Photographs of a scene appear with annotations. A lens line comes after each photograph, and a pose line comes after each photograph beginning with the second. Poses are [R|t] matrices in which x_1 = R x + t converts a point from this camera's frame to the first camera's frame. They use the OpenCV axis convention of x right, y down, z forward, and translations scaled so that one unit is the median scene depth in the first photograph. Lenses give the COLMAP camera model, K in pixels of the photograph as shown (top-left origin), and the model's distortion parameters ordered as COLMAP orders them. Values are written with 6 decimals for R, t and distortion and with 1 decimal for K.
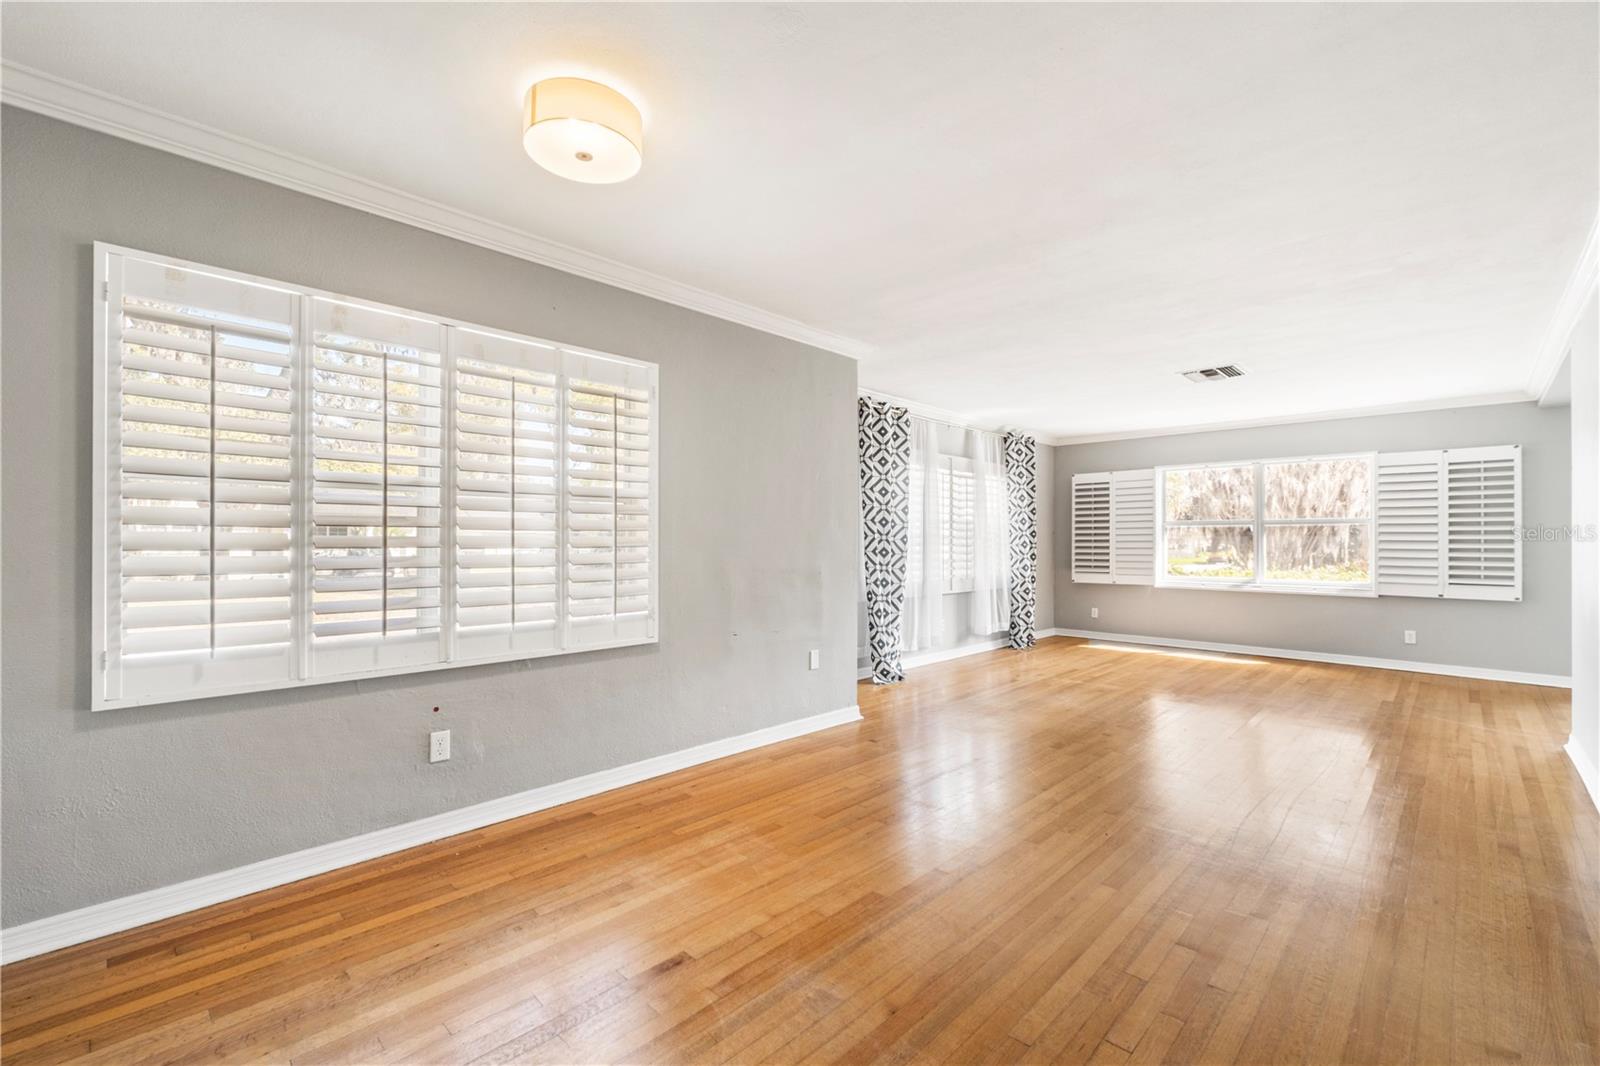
lens RADIAL K [[682.0, 0, 805.3], [0, 682.0, 538.9], [0, 0, 1]] dist [-0.003313, 0.000006]
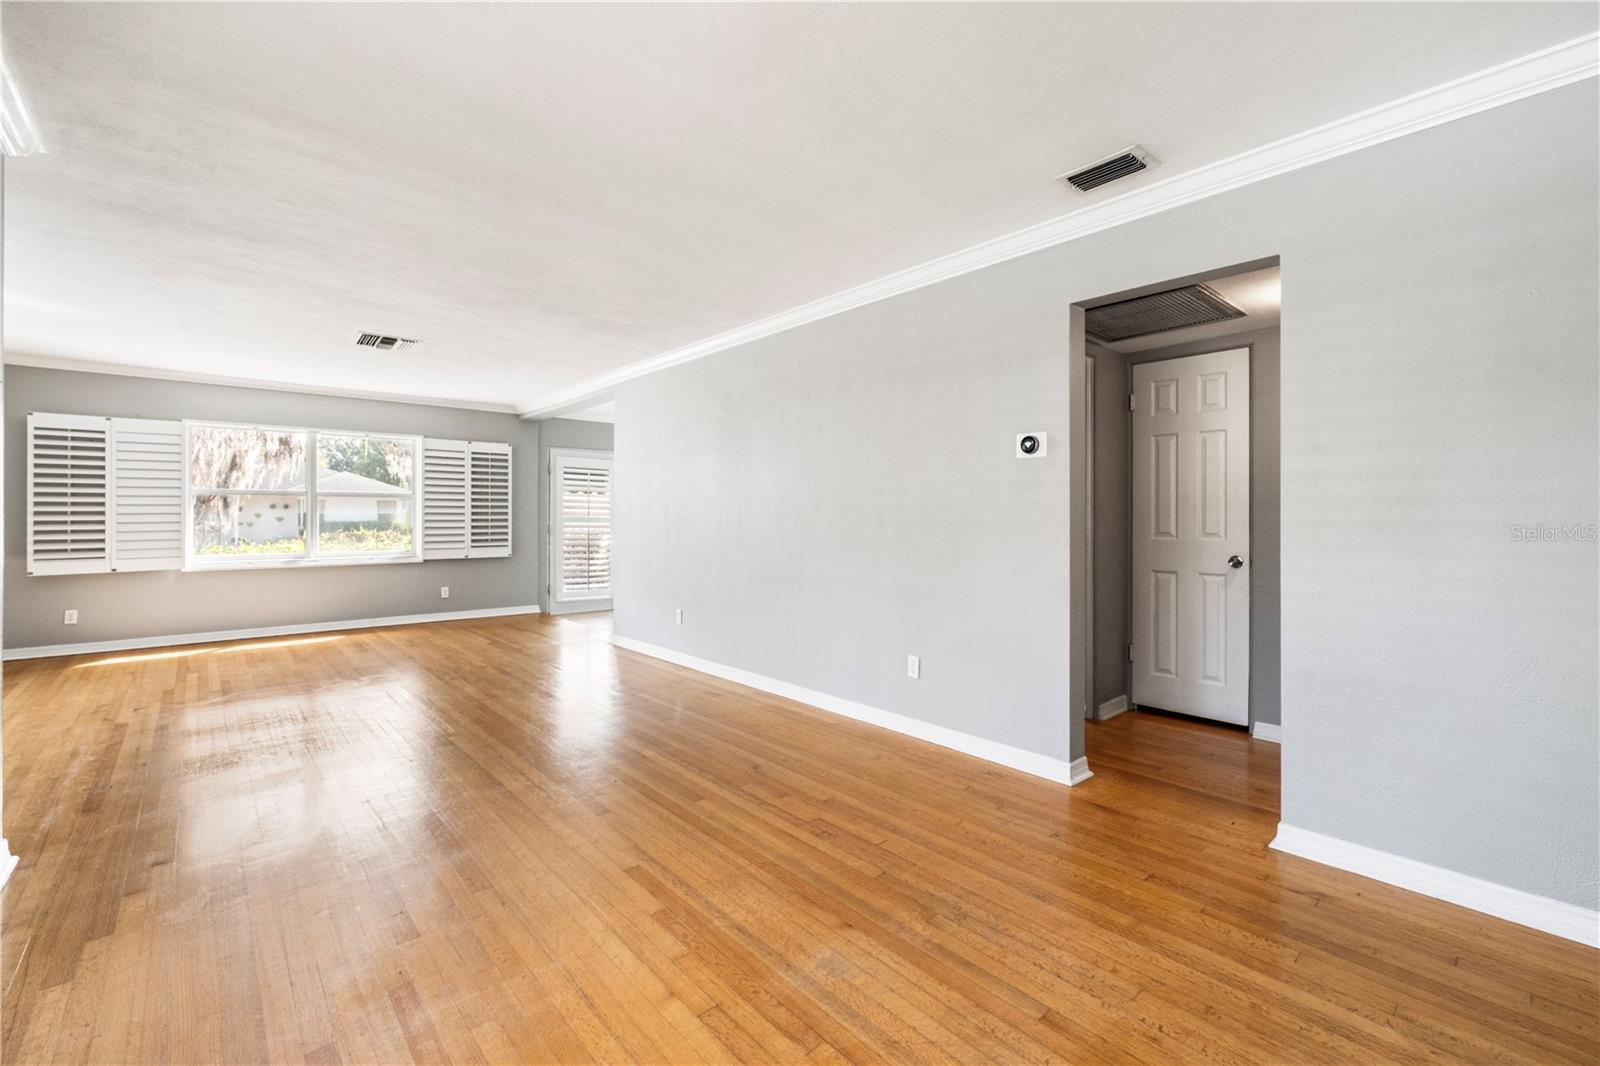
lens RADIAL K [[682.0, 0, 805.3], [0, 682.0, 520.7], [0, 0, 1]] dist [-0.003313, 0.000006]
pose [[0.072824, -0.010755, 0.997287, -0.298585], [-0.003580, 0.999933, 0.011045, 0.000463], [-0.997338, -0.004374, 0.072781, 0.293440]]
